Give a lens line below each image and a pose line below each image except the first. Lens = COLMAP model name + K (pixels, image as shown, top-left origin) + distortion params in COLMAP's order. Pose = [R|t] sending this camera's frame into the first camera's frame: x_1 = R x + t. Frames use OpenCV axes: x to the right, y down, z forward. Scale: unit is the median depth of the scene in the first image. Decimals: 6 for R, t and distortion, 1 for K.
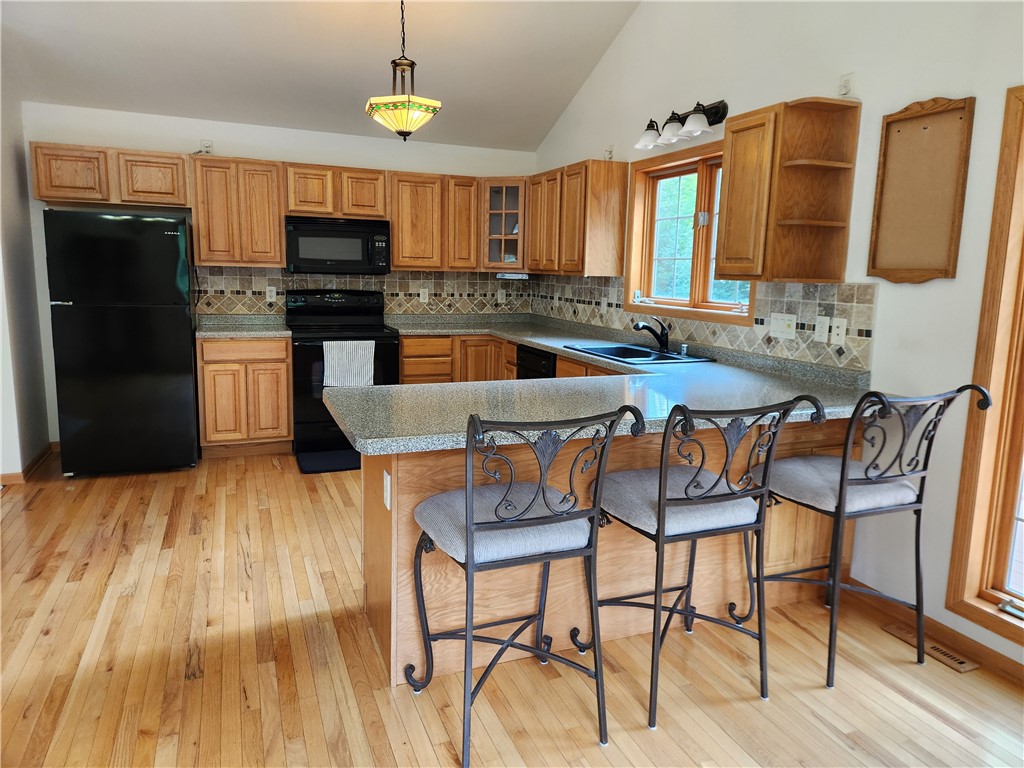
lens RADIAL K [[691.3, 0, 512.7], [0, 691.3, 367.5], [0, 0, 1]] dist [0.095902, -0.097788]
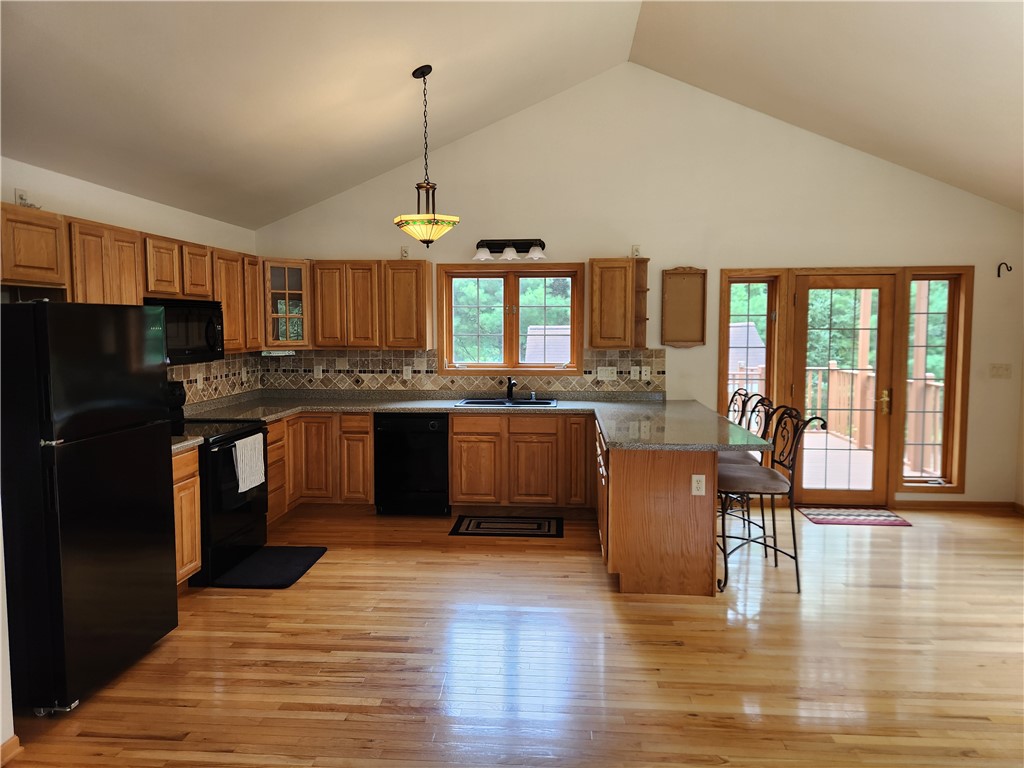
lens RADIAL K [[691.3, 0, 512.7], [0, 691.3, 367.5], [0, 0, 1]] dist [0.095902, -0.097788]
pose [[0.445626, -0.080382, 0.891603, -1.172296], [0.139862, 0.989982, 0.019348, -0.128796], [-0.884226, 0.116079, 0.452404, 0.373338]]
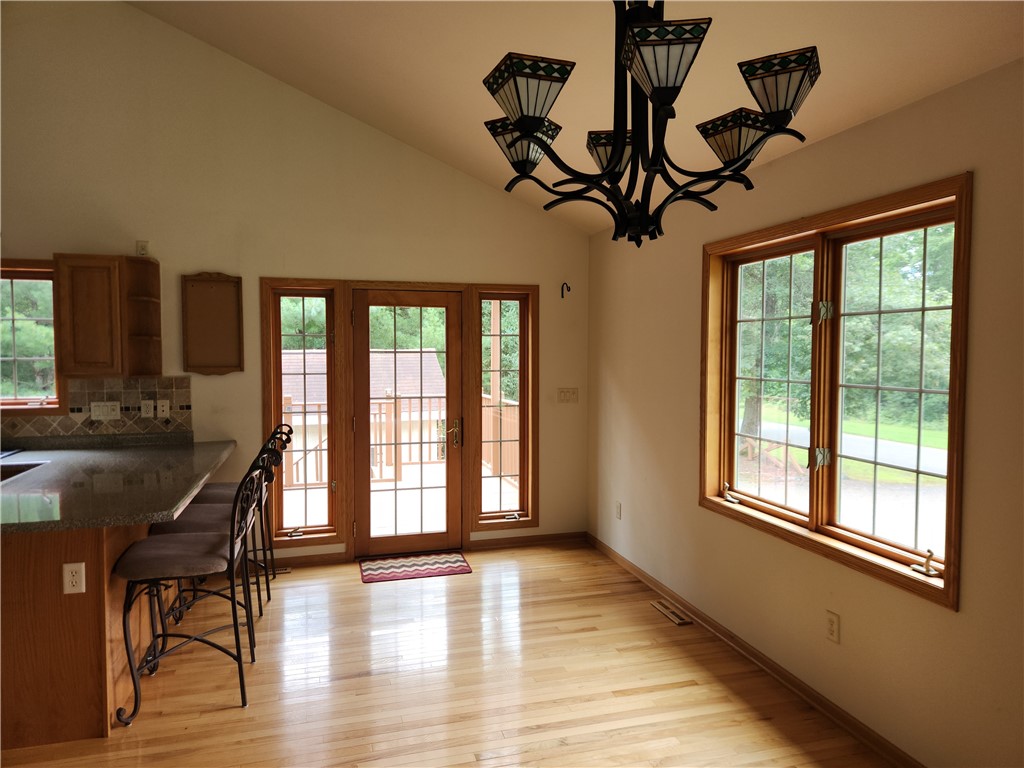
lens RADIAL K [[690.9, 0, 512.0], [0, 690.9, 384.0], [0, 0, 1]] dist [0.052984, -0.001680]
pose [[0.115875, -0.070732, 0.990742, -0.765202], [0.147259, 0.987661, 0.053289, -0.060649], [-0.982287, 0.139721, 0.124862, 0.061163]]
